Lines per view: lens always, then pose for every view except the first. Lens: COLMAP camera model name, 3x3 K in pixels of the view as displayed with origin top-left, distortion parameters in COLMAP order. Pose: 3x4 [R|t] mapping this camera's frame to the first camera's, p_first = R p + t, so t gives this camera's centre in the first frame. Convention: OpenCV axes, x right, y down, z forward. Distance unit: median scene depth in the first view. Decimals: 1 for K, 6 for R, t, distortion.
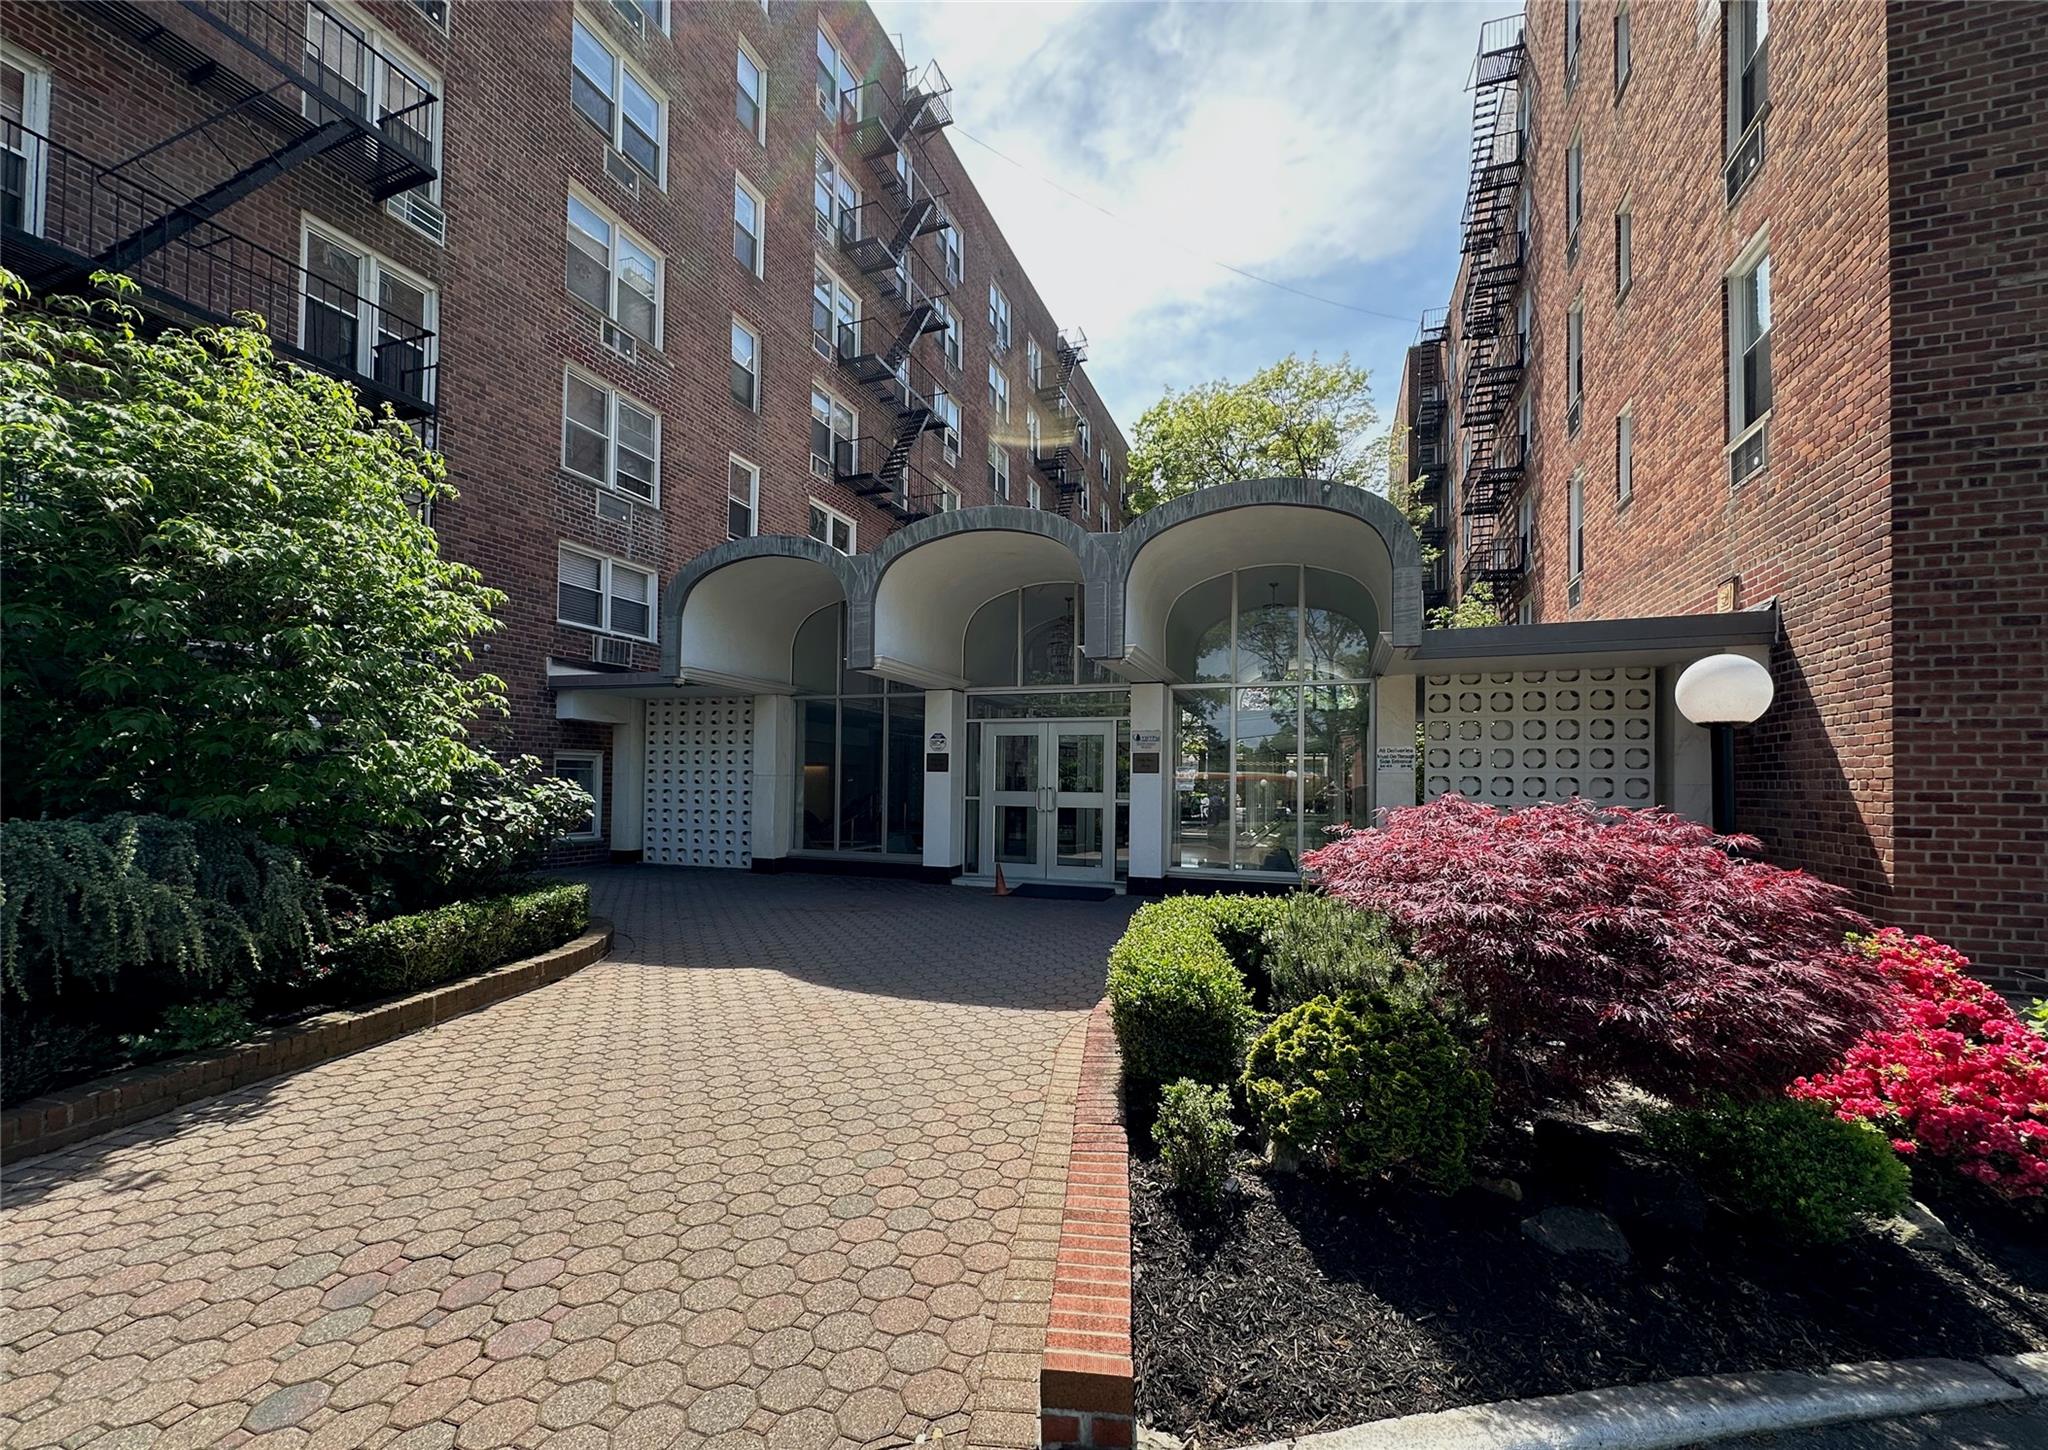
lens RADIAL K [[819.3, 0, 1015.0], [0, 819.3, 766.7], [0, 0, 1]] dist [-0.005486, 0.000816]
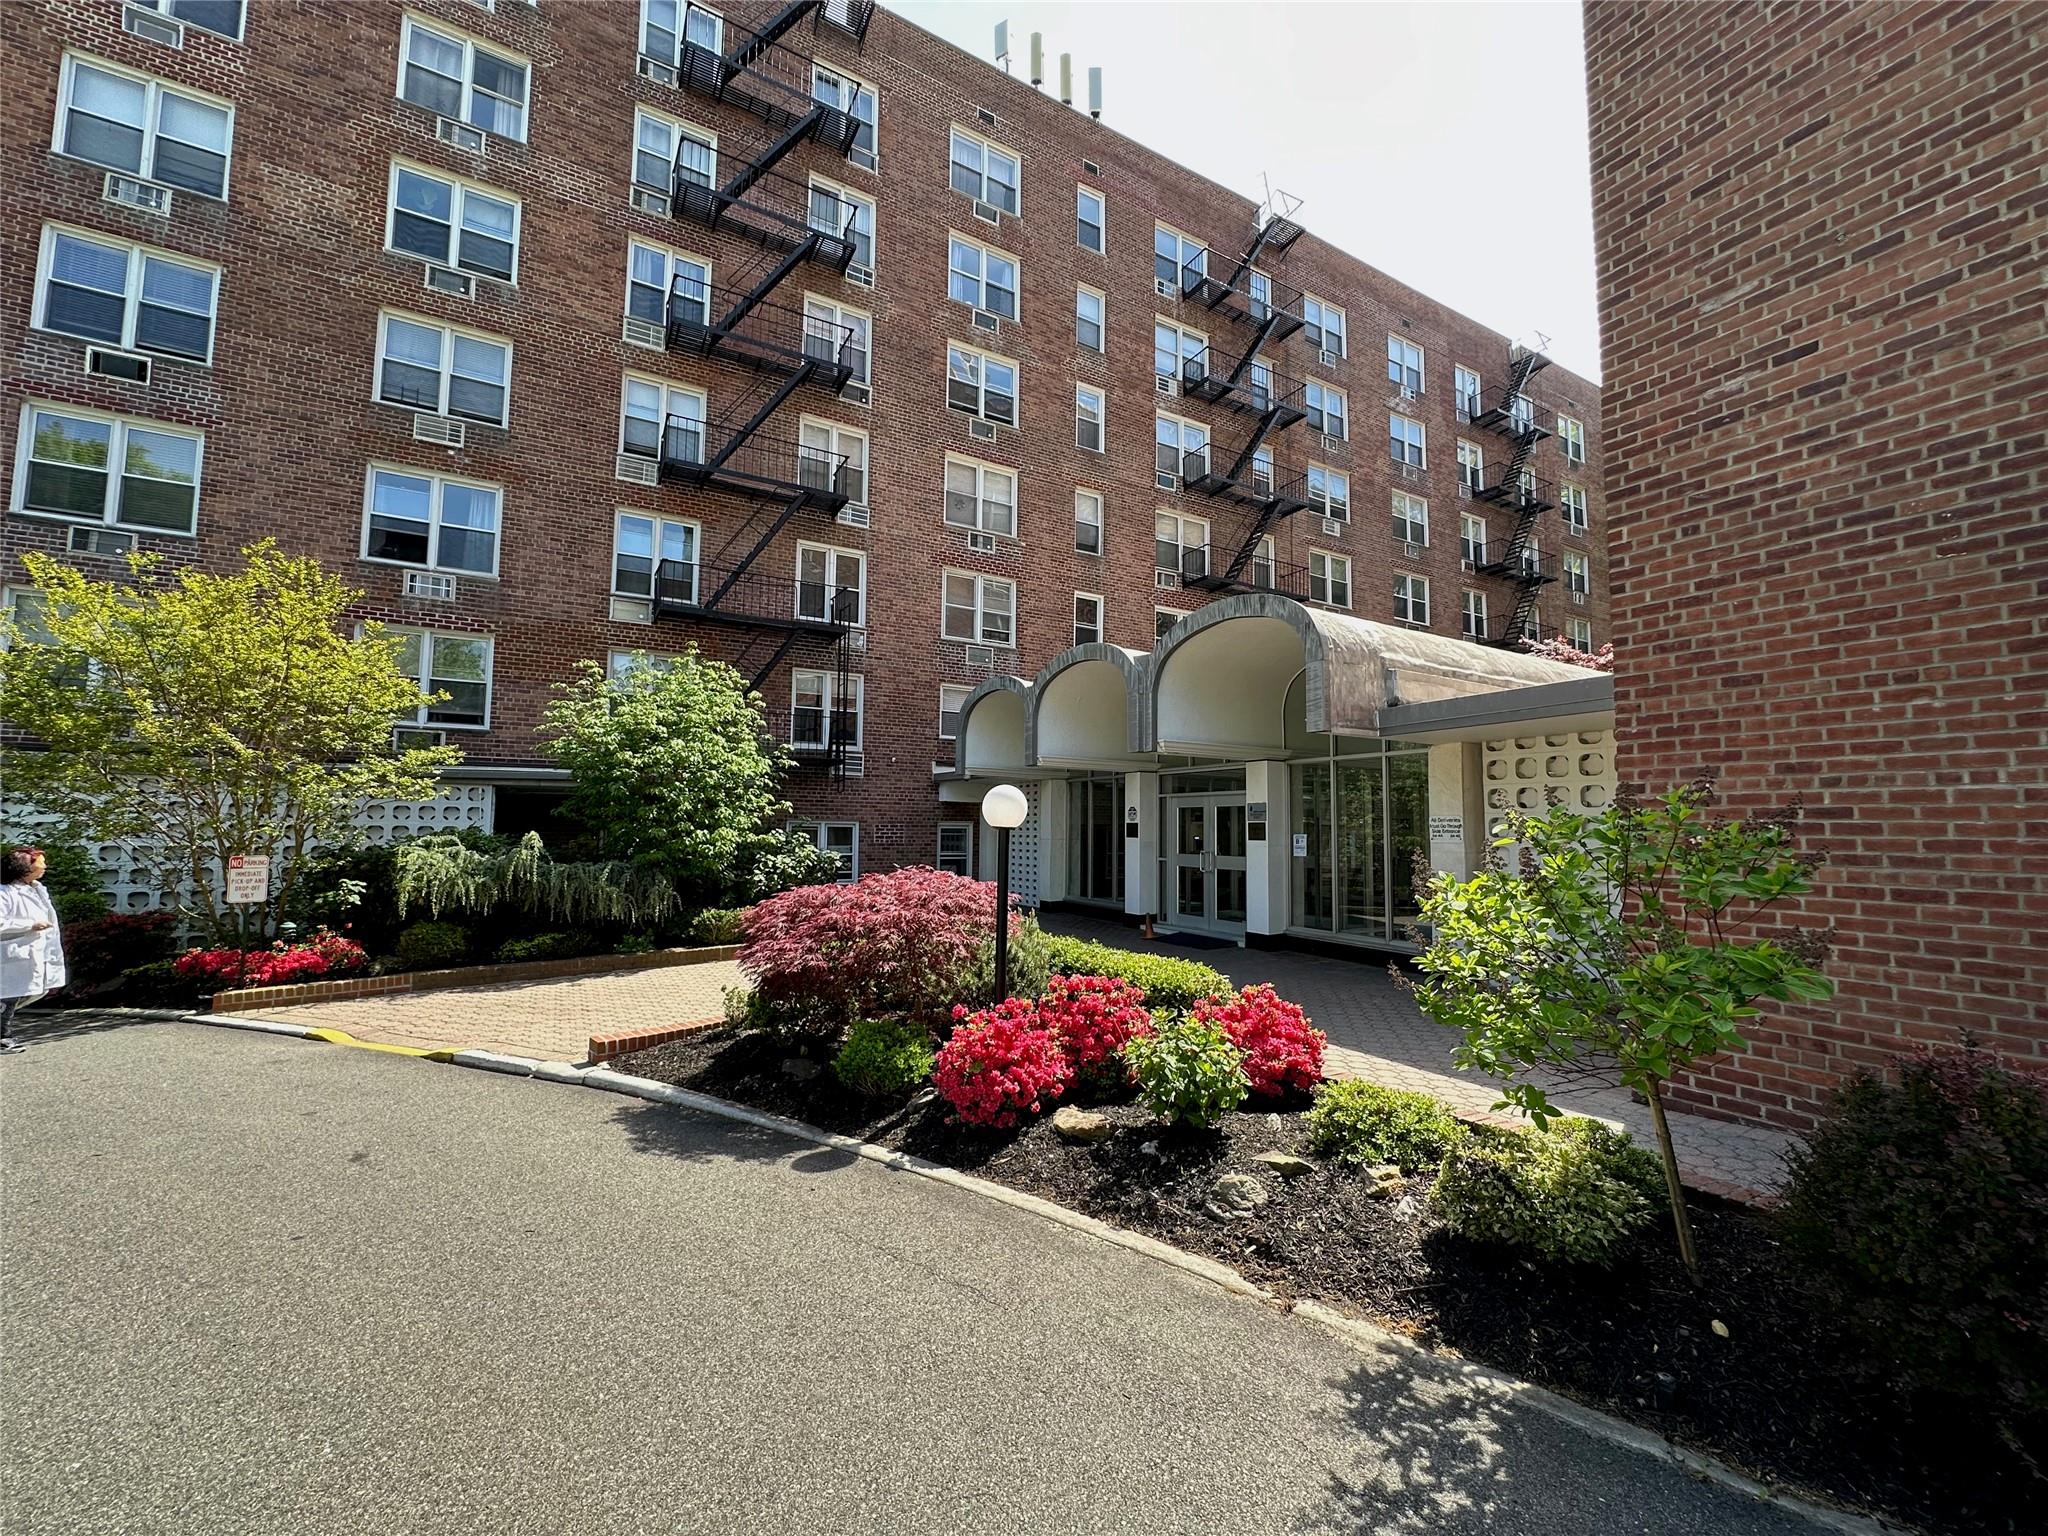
lens RADIAL K [[818.9, 0, 1017.2], [0, 818.9, 763.1], [0, 0, 1]] dist [-0.001324, 0.000280]
pose [[0.763821, -0.055881, -0.643005, 1.155431], [0.011478, 0.997263, -0.073033, -0.035910], [0.645326, 0.048404, 0.762372, -0.151588]]
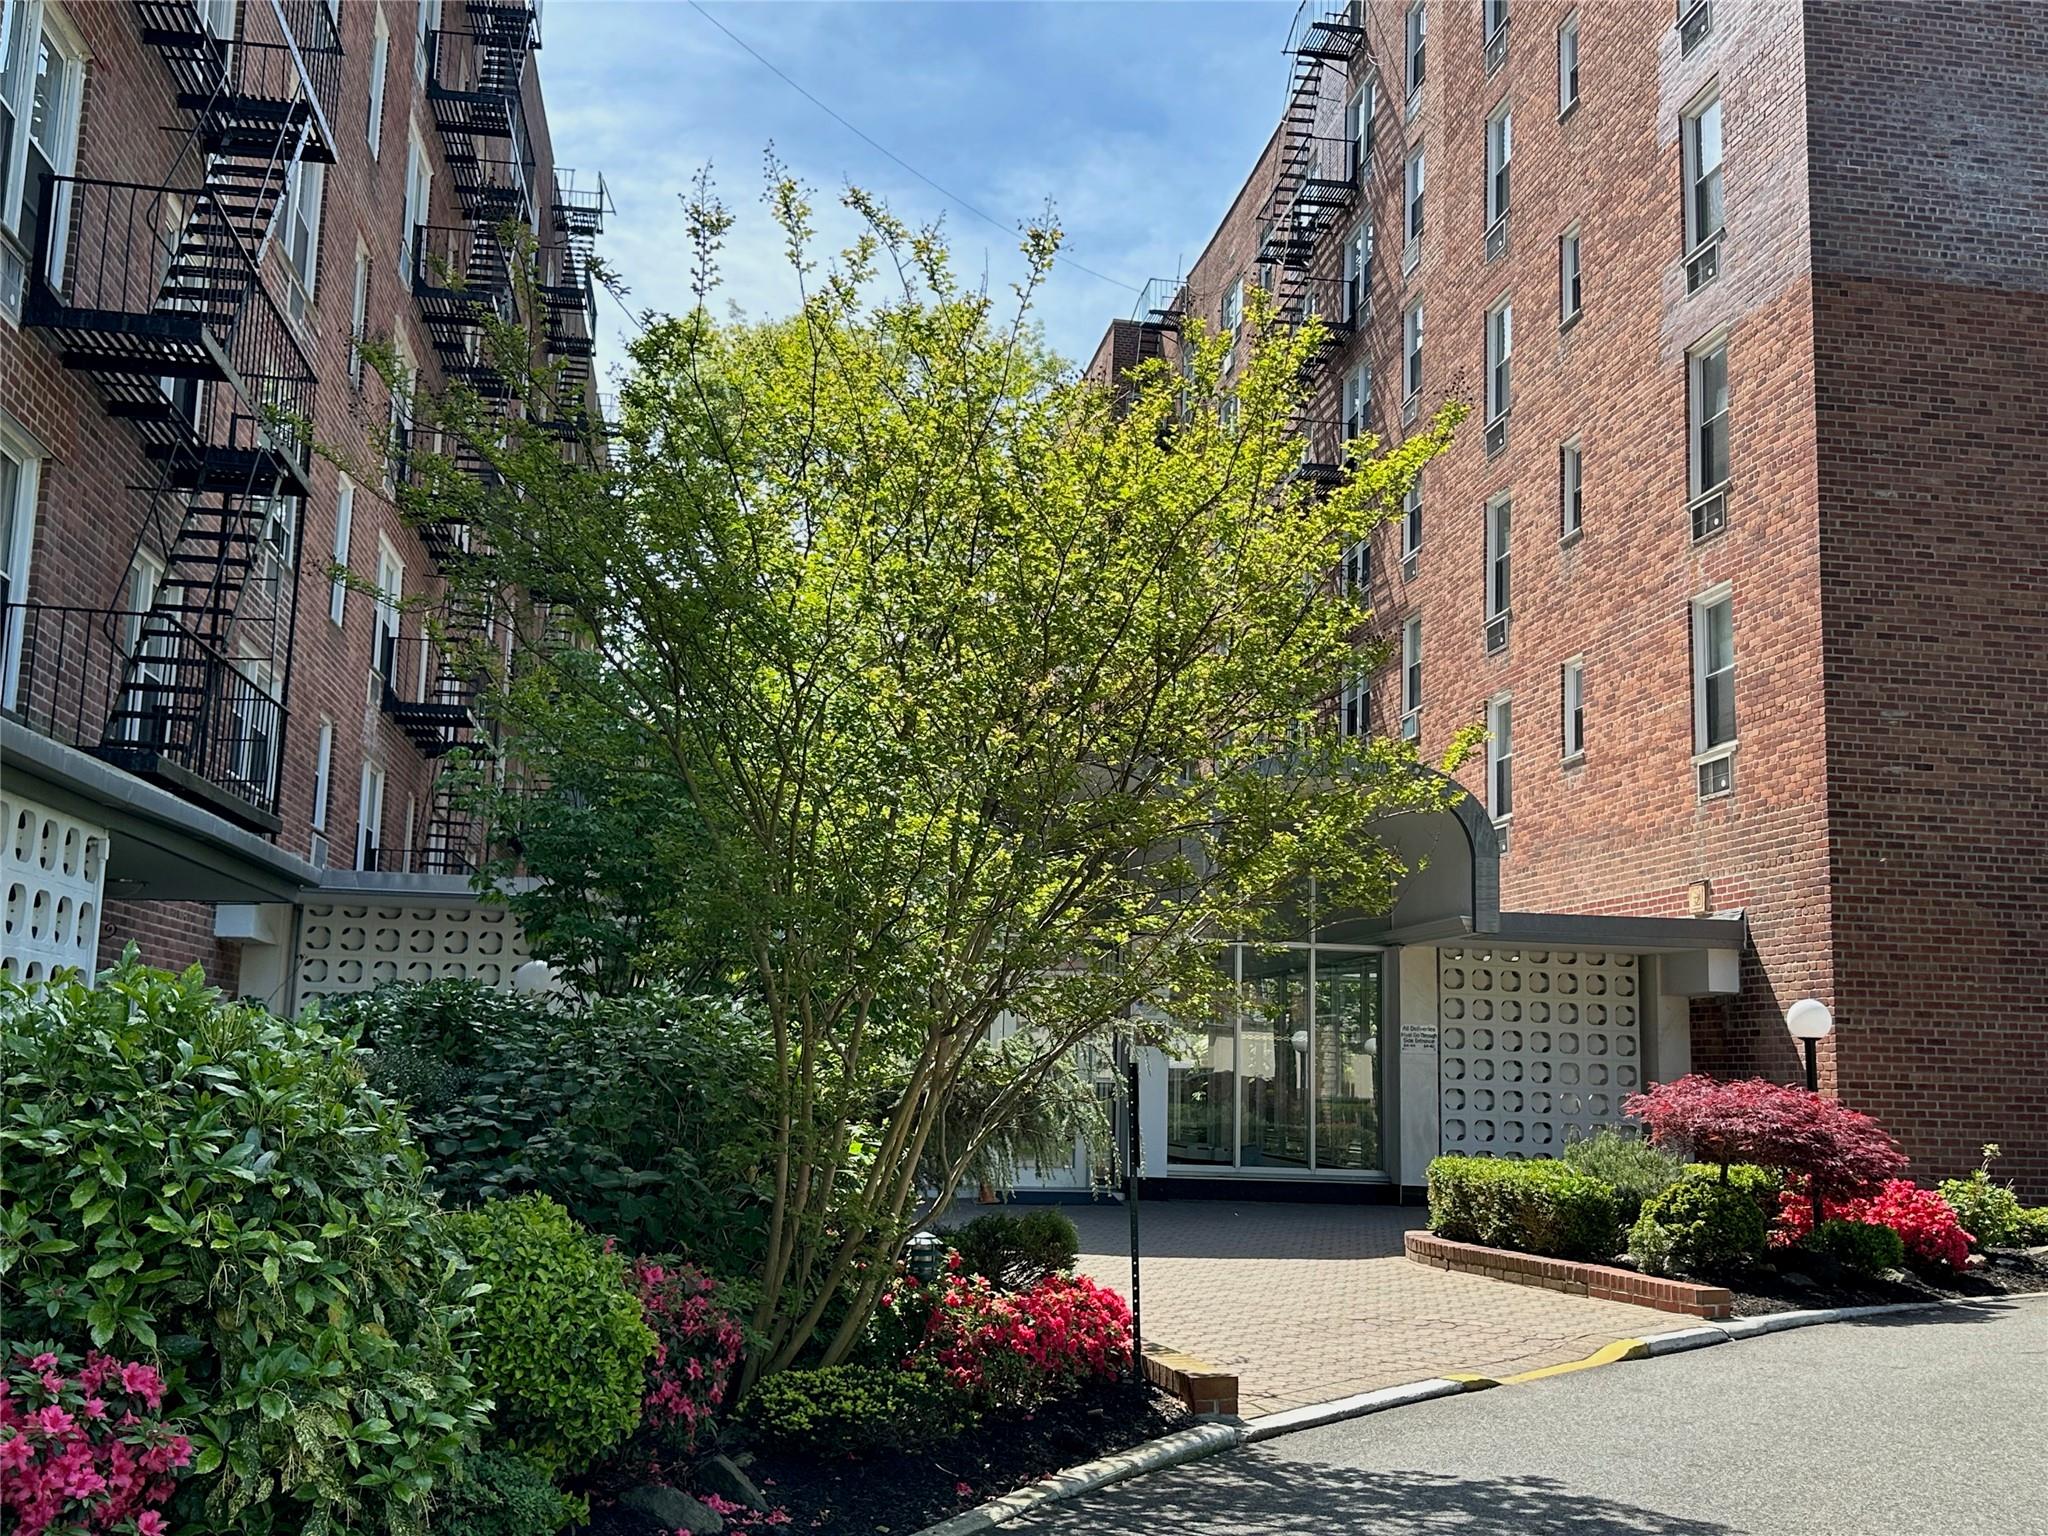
lens RADIAL K [[1962.6, 0, 1024.5], [0, 1962.6, 772.6], [0, 0, 1]] dist [0.040022, 0.000000]
pose [[0.870674, 0.088703, 0.483795, -1.662904], [-0.027902, 0.990927, -0.131471, -0.005488], [-0.491068, 0.100970, 0.865250, -1.176305]]
